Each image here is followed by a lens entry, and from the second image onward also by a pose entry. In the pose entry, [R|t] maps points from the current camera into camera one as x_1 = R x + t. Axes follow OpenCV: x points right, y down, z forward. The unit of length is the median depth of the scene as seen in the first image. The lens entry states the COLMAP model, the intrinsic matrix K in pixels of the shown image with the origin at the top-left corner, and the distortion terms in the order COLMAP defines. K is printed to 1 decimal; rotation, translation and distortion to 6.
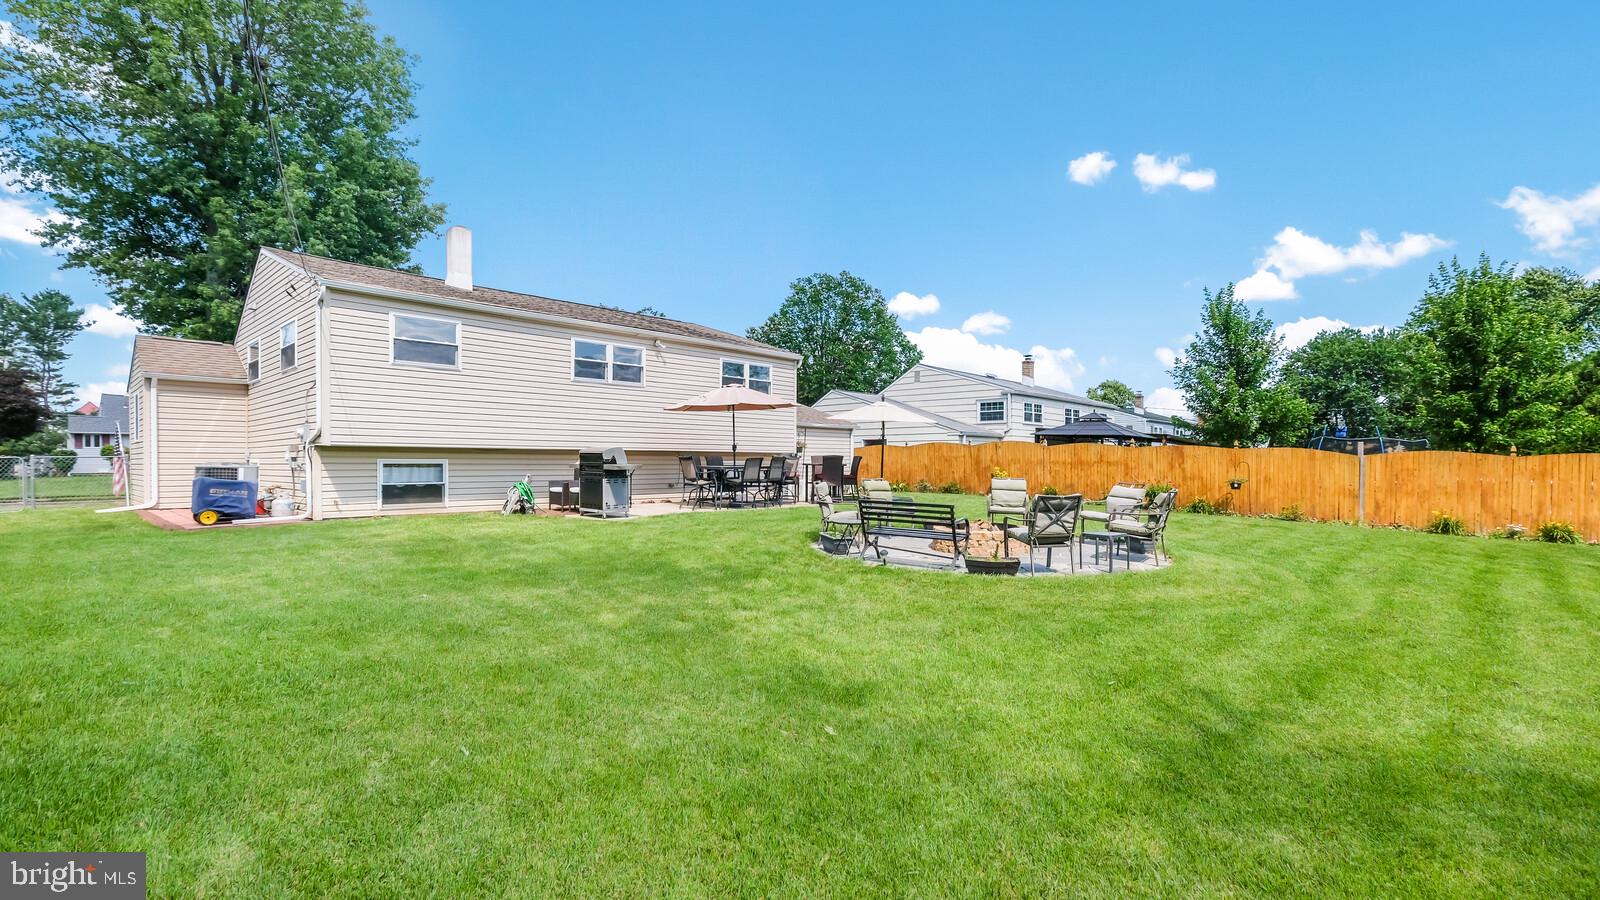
lens RADIAL K [[714.6, 0, 788.5], [0, 714.6, 453.2], [0, 0, 1]] dist [0.007983, -0.001669]
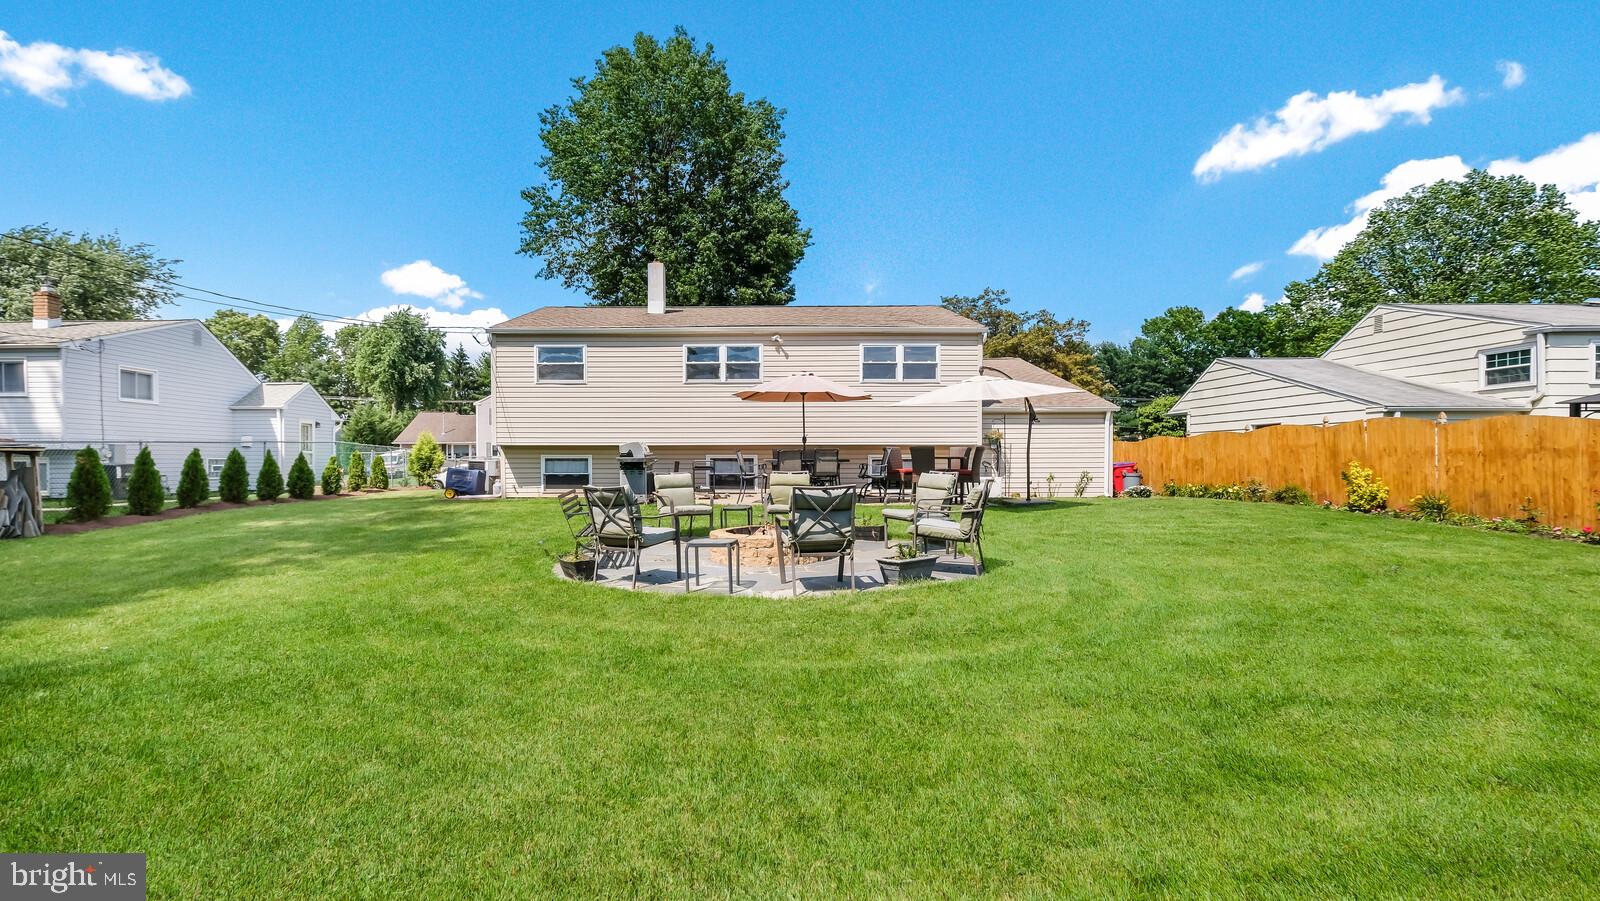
lens RADIAL K [[722.6, 0, 795.9], [0, 722.6, 461.6], [0, 0, 1]] dist [0.010846, -0.000283]
pose [[0.694617, -0.004326, -0.719367, 0.577019], [0.012233, 0.999908, 0.005799, 0.014643], [0.719276, -0.012828, 0.694606, 0.316056]]
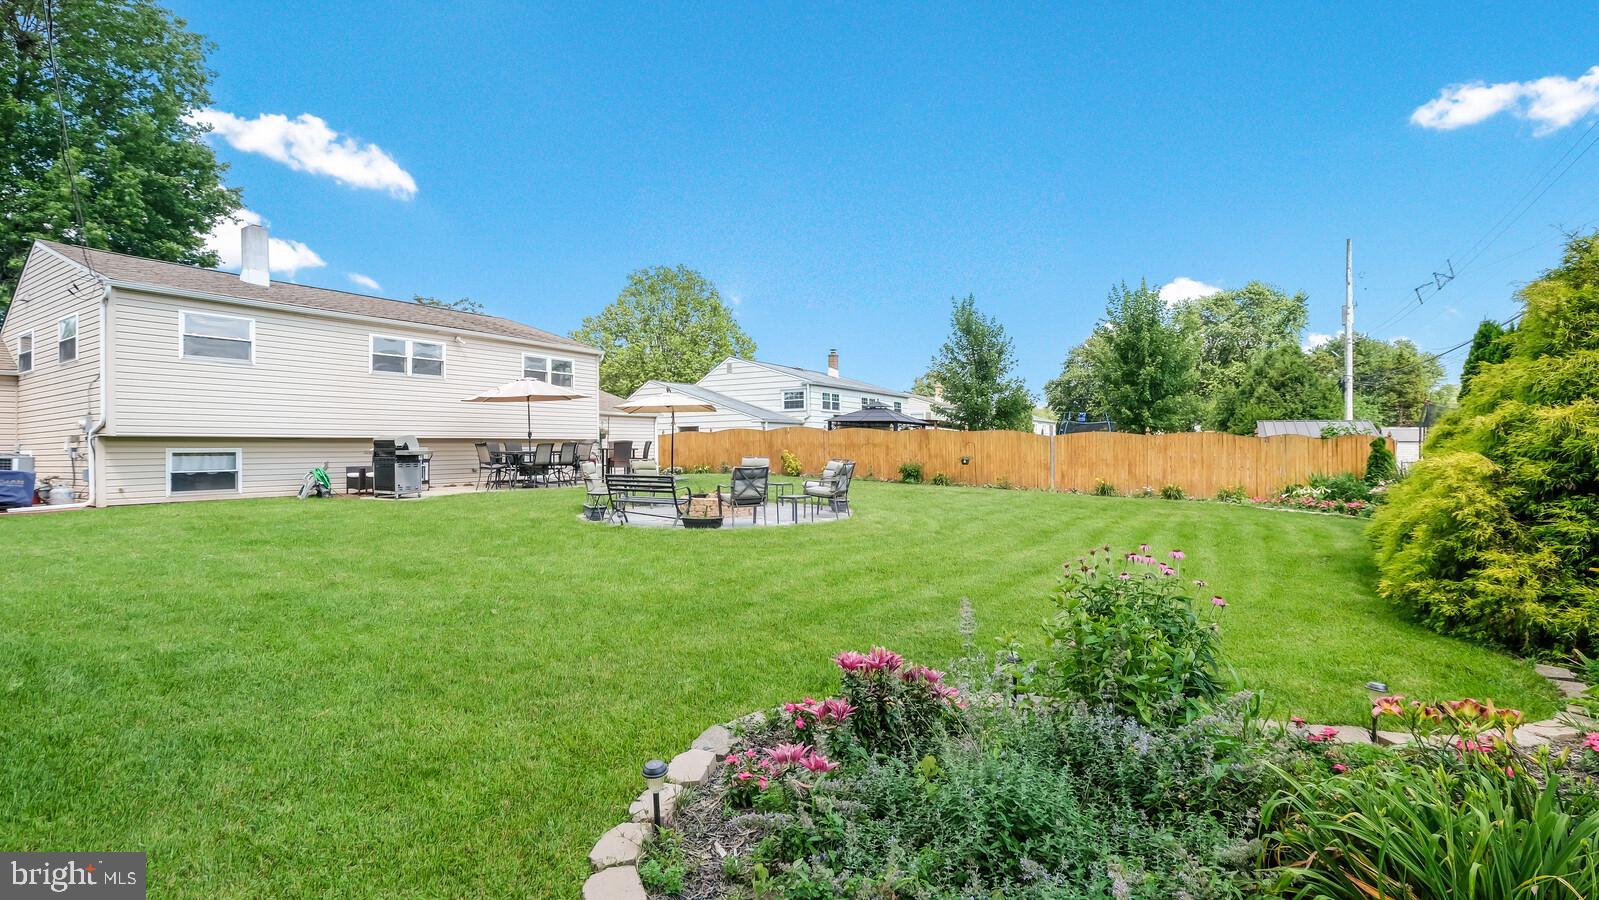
lens RADIAL K [[714.2, 0, 769.5], [0, 714.2, 428.4], [0, 0, 1]] dist [0.007983, -0.001669]
pose [[0.984186, -0.008261, 0.176943, 0.092878], [0.011178, 0.999817, -0.015494, 0.004148], [-0.176783, 0.017227, 0.984099, -0.161163]]
